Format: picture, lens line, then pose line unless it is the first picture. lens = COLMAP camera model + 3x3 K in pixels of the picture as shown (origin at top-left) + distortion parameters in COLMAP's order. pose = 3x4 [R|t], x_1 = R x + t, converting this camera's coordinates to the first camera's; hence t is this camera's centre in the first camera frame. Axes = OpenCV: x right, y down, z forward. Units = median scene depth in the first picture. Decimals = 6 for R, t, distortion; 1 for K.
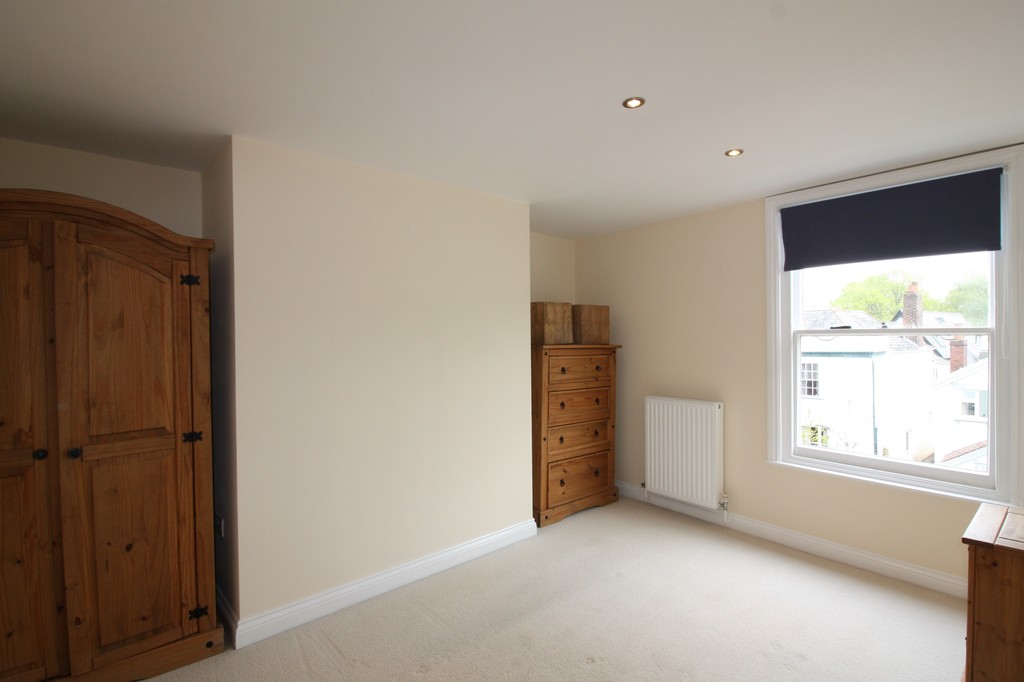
lens RADIAL K [[488.2, 0, 513.9], [0, 488.2, 344.5], [0, 0, 1]] dist [-0.021972, 0.000114]
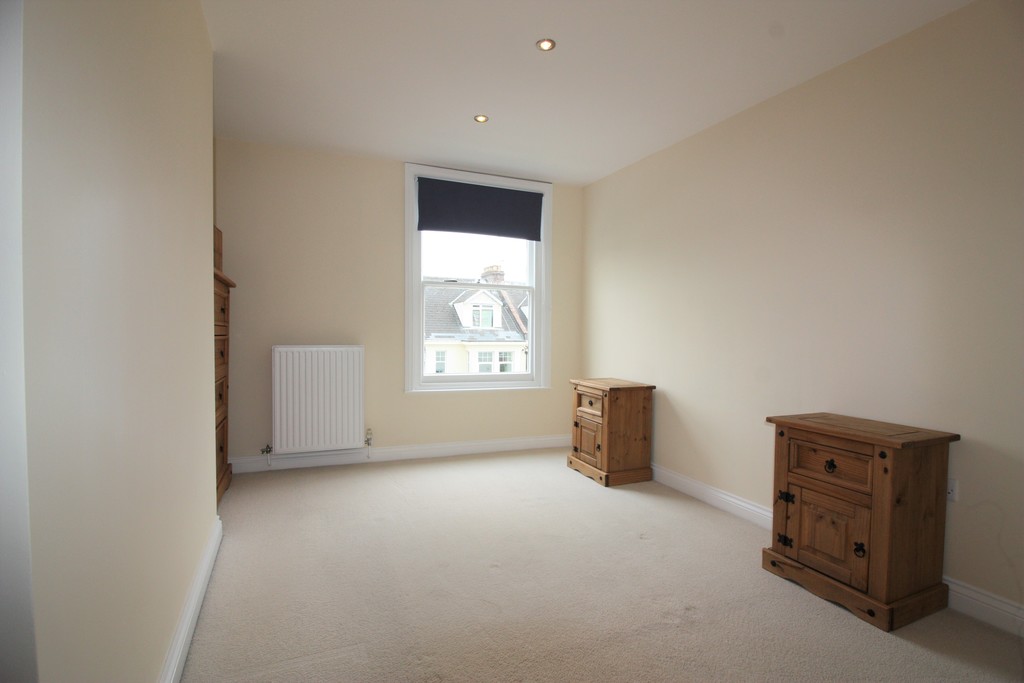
lens RADIAL K [[488.2, 0, 514.4], [0, 488.2, 341.0], [0, 0, 1]] dist [-0.021972, 0.000114]
pose [[0.285013, -0.019044, 0.958335, -0.538907], [-0.008418, 0.999714, 0.022370, 0.095506], [-0.958487, -0.014443, 0.284771, 0.438547]]
